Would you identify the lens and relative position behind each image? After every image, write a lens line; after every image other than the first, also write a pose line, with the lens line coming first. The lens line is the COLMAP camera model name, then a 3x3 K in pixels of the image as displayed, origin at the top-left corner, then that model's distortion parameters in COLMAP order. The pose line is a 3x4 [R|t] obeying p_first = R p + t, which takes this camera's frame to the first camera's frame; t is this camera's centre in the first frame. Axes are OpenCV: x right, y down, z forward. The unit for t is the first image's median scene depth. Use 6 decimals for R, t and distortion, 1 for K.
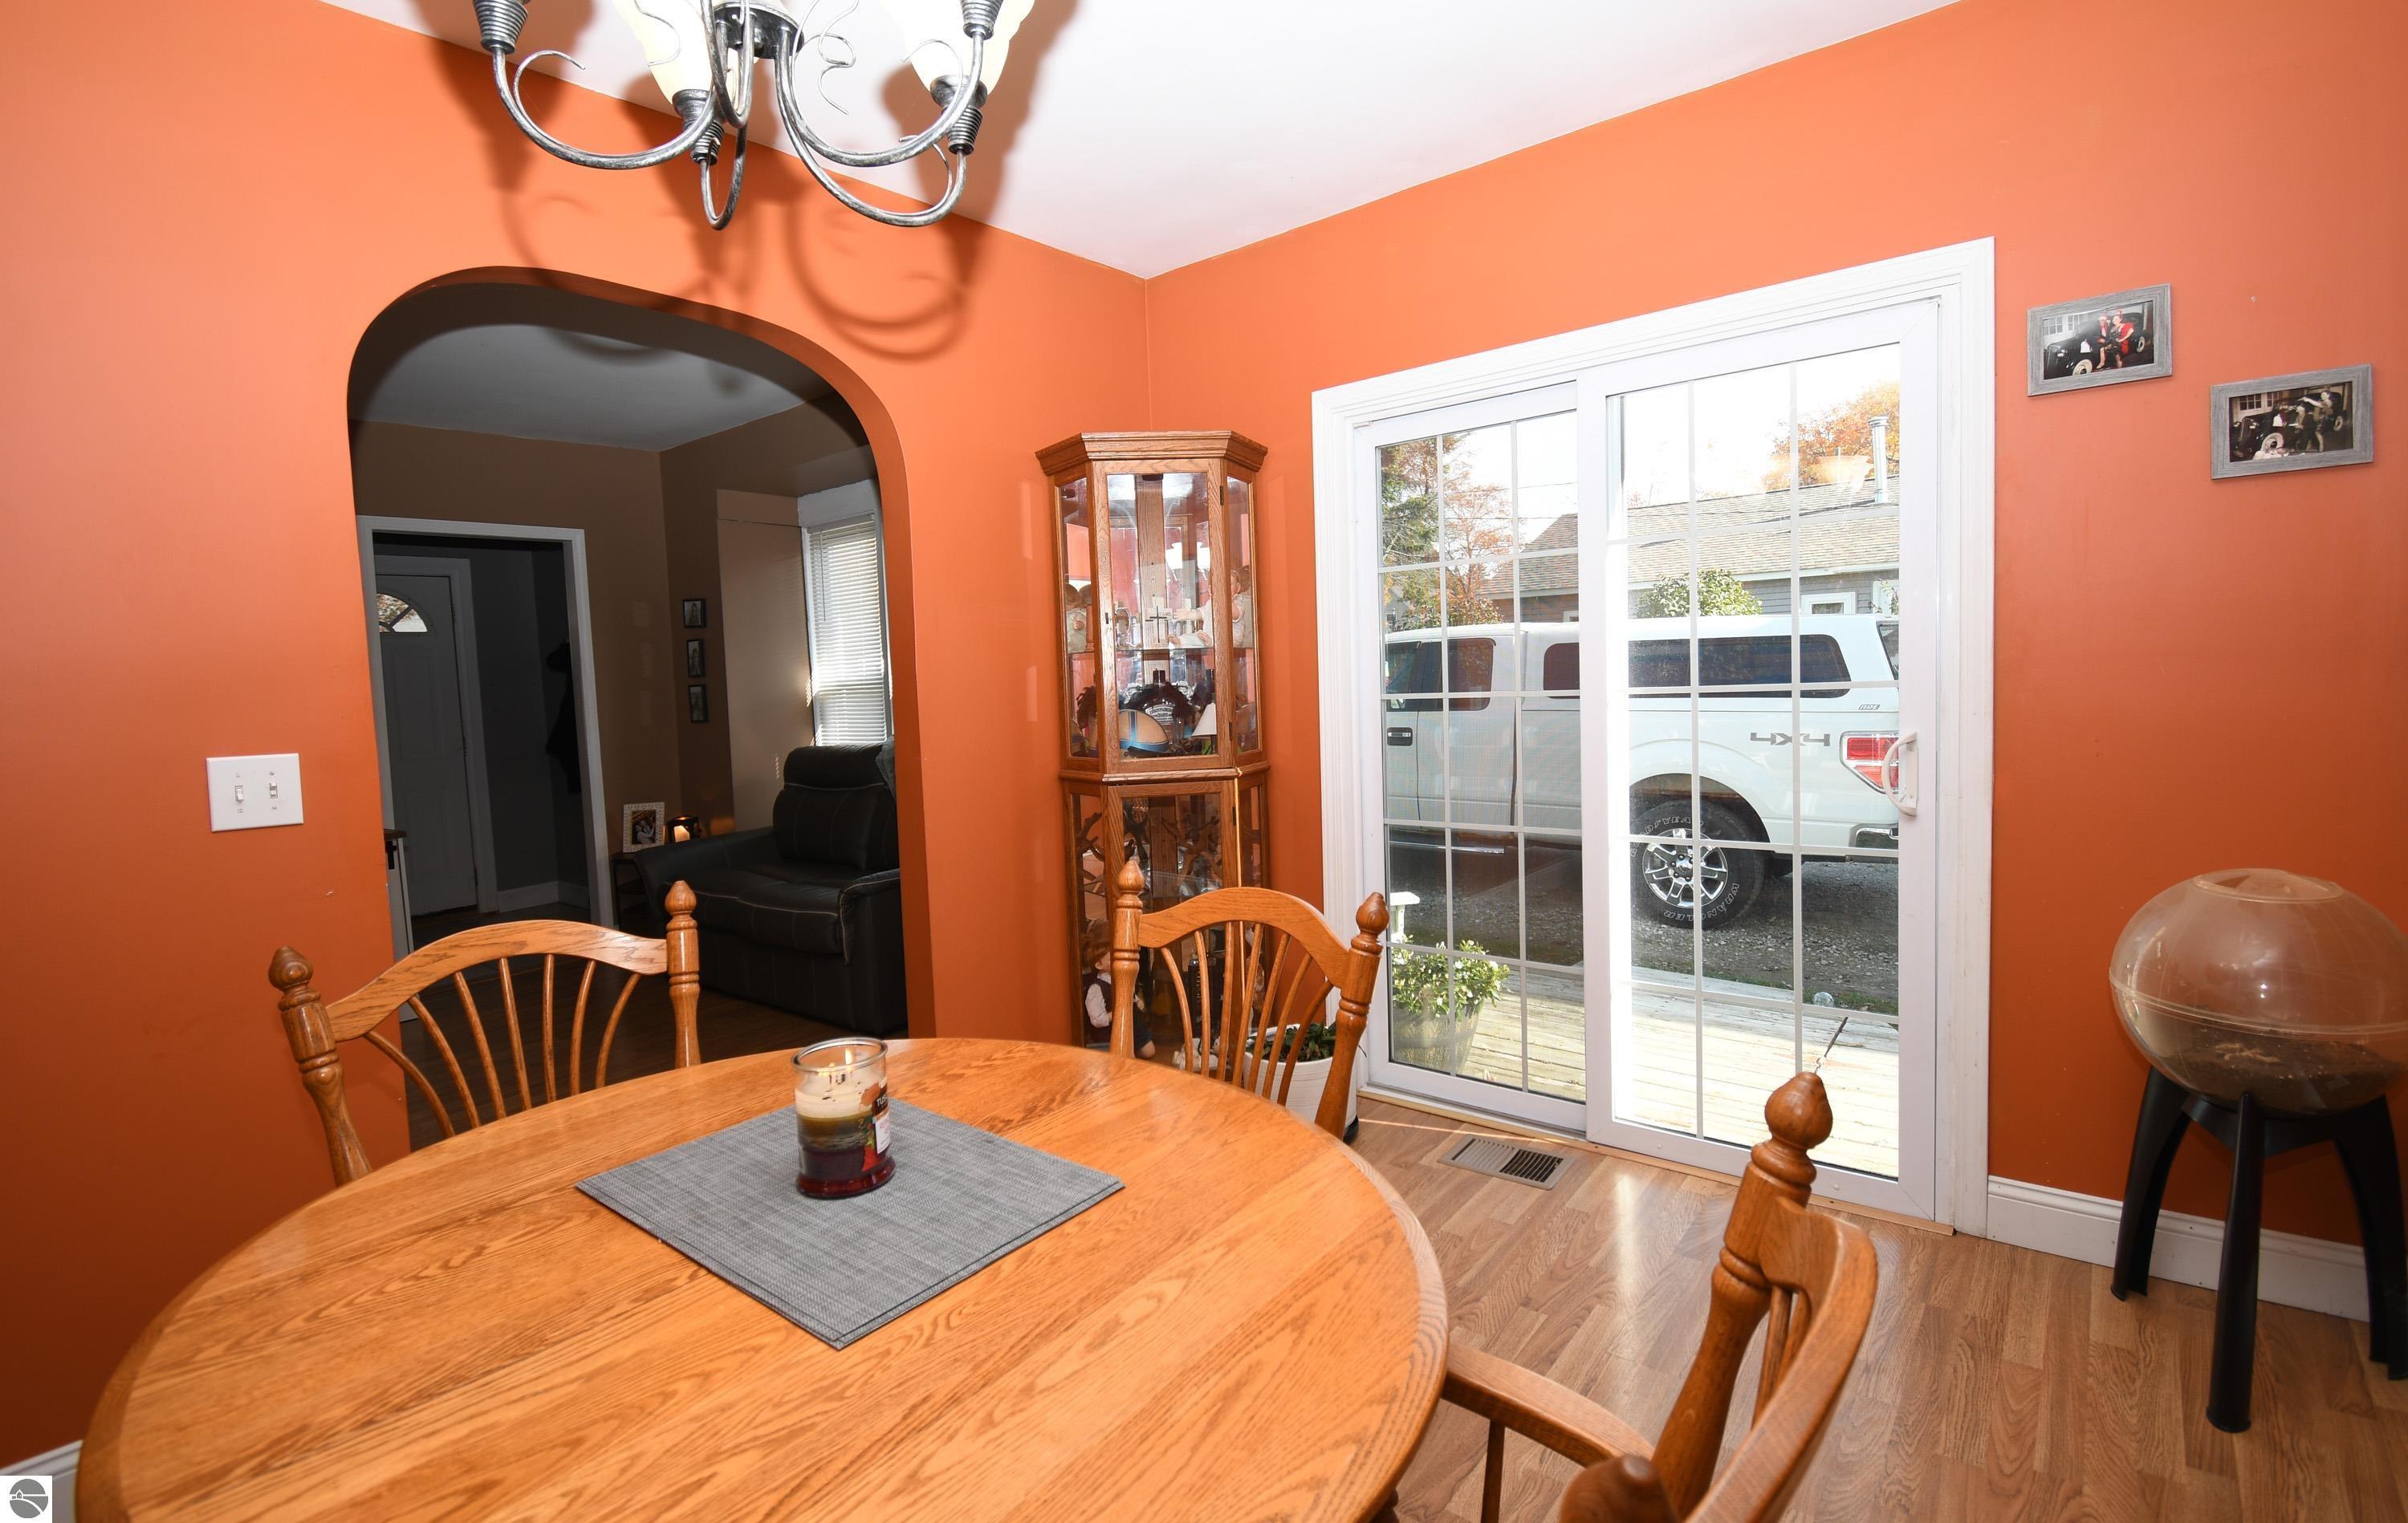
lens RADIAL K [[1090.5, 0, 1197.6], [0, 1090.5, 753.4], [0, 0, 1]] dist [-0.001856, -0.000173]
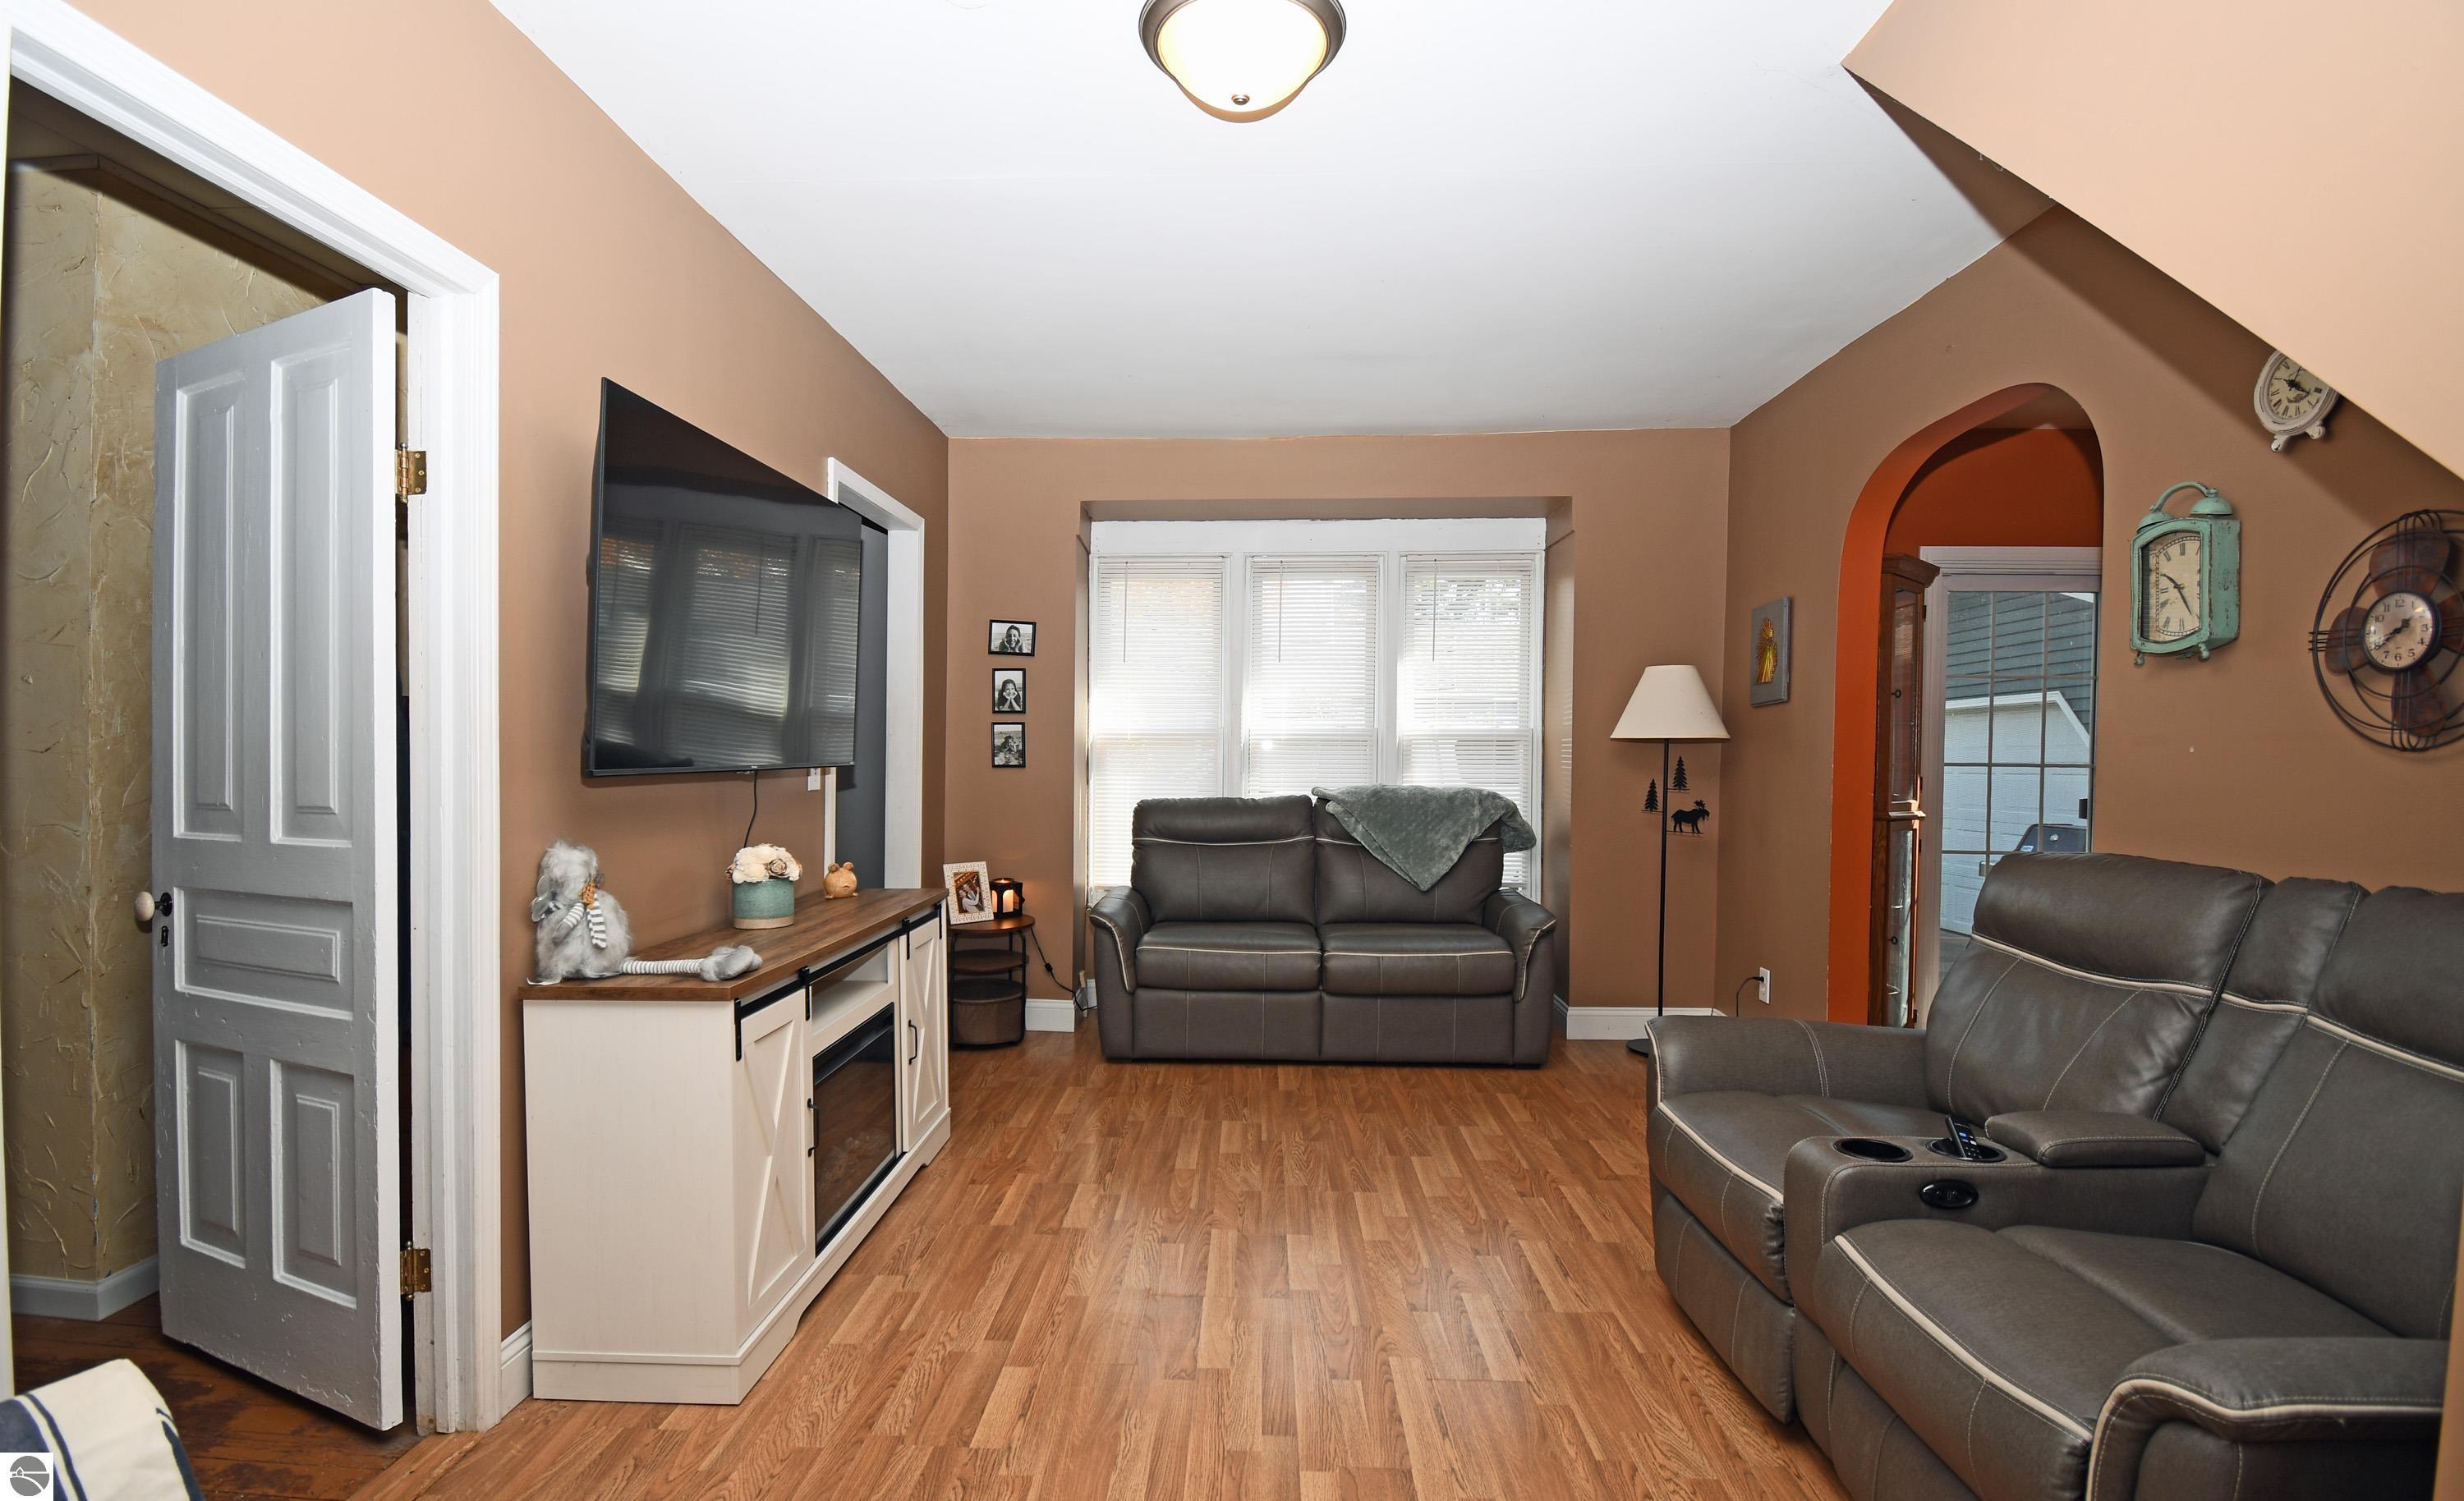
lens RADIAL K [[1139.9, 0, 1200.3], [0, 1139.9, 763.7], [0, 0, 1]] dist [-0.000891, -0.000286]
pose [[0.802790, 0.046264, 0.594464, -0.864822], [0.001064, 0.996873, -0.079017, 0.038819], [-0.596261, 0.064066, 0.800230, 0.207833]]
